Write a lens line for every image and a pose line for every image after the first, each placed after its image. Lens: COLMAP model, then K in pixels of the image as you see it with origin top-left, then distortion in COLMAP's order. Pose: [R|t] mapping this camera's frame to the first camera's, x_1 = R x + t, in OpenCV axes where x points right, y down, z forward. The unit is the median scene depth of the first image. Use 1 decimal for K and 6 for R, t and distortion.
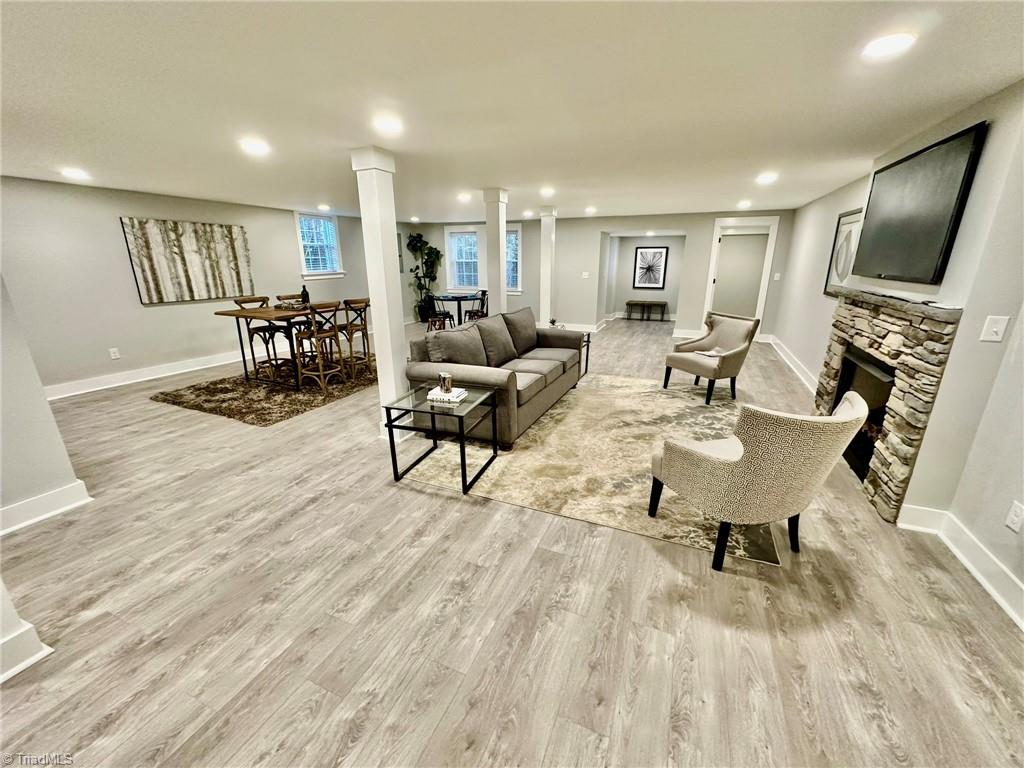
lens RADIAL K [[406.3, 0, 511.2], [0, 406.3, 382.3], [0, 0, 1]] dist [0.003124, 0.000129]
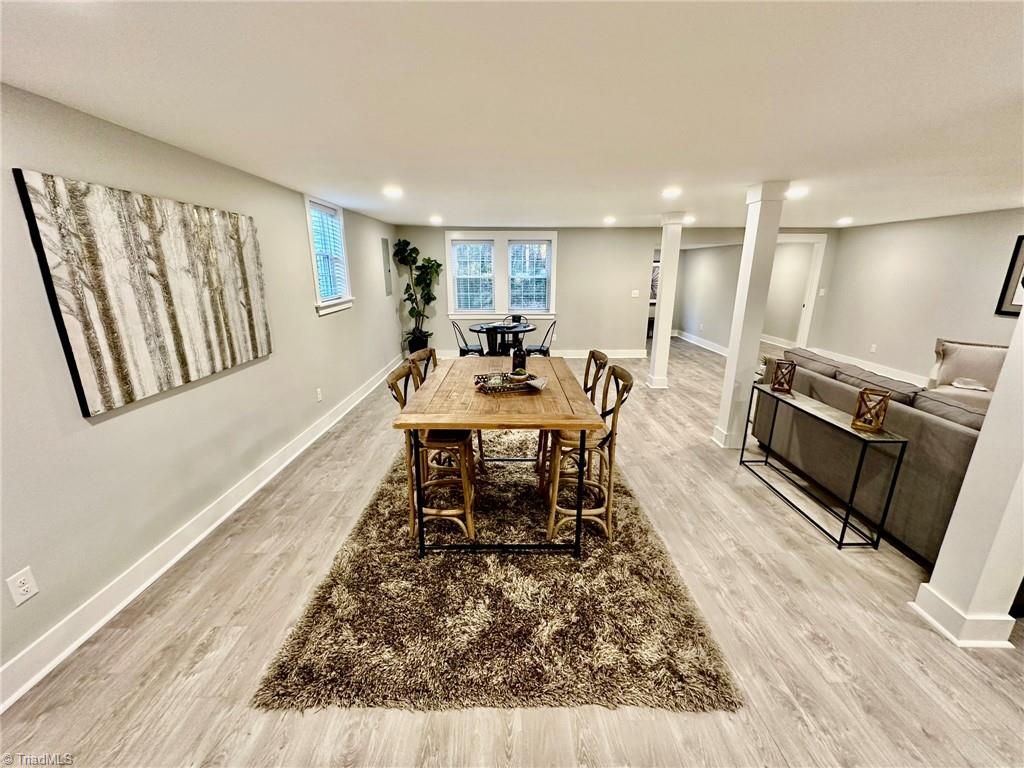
lens RADIAL K [[406.3, 0, 511.4], [0, 406.3, 383.2], [0, 0, 1]] dist [0.003124, 0.000129]
pose [[0.913786, -0.107834, 0.391621, -0.650502], [0.115355, 0.993315, 0.004351, -0.167735], [-0.389472, 0.041200, 0.920116, 0.484331]]
